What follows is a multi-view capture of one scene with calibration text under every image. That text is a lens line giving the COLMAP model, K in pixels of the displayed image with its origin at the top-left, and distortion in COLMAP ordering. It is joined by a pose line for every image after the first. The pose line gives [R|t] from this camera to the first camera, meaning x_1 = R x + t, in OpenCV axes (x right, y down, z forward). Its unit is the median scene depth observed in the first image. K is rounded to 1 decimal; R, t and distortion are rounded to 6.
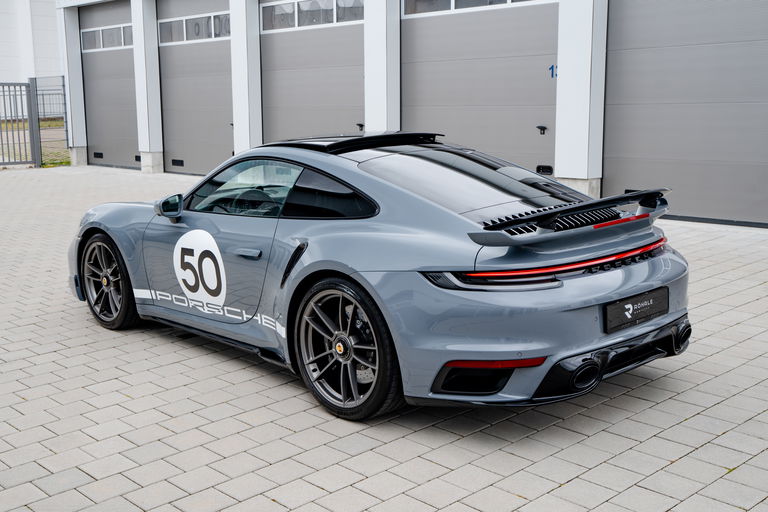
lens RADIAL K [[915.0, 0, 384.0], [0, 915.0, 256.0], [0, 0, 1]] dist [-0.000952, -0.003008]
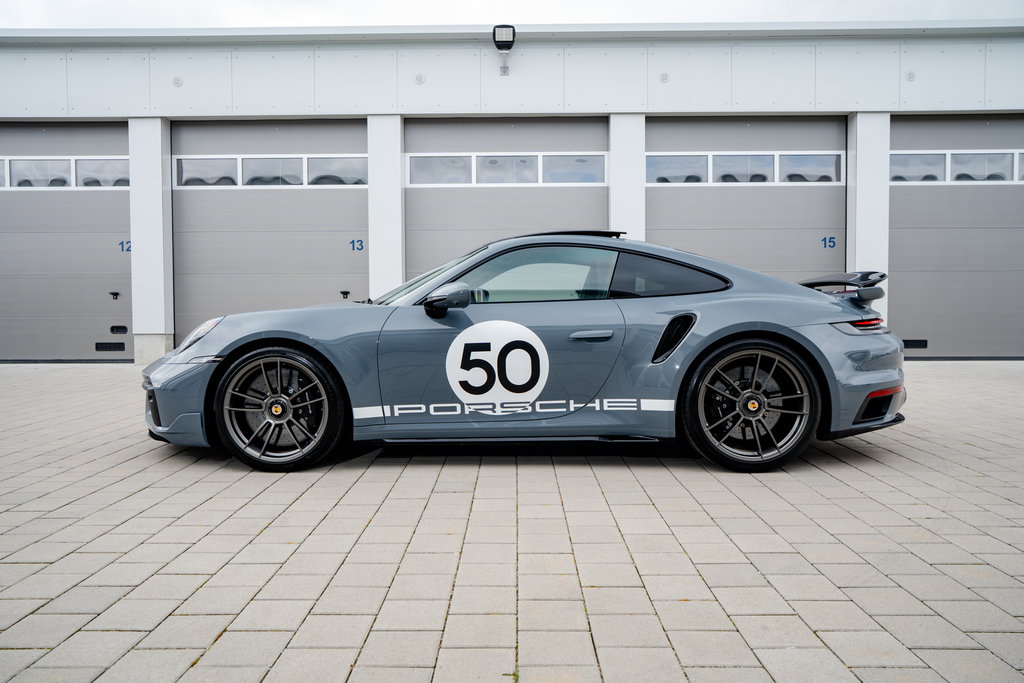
lens RADIAL K [[719.7, 0, 512.0], [0, 719.7, 341.5], [0, 0, 1]] dist [-0.026481, -0.000573]
pose [[0.692303, -0.016565, 0.721417, -0.694410], [0.119008, 0.988668, -0.091504, 0.057472], [-0.711726, 0.149203, 0.686429, 0.503267]]
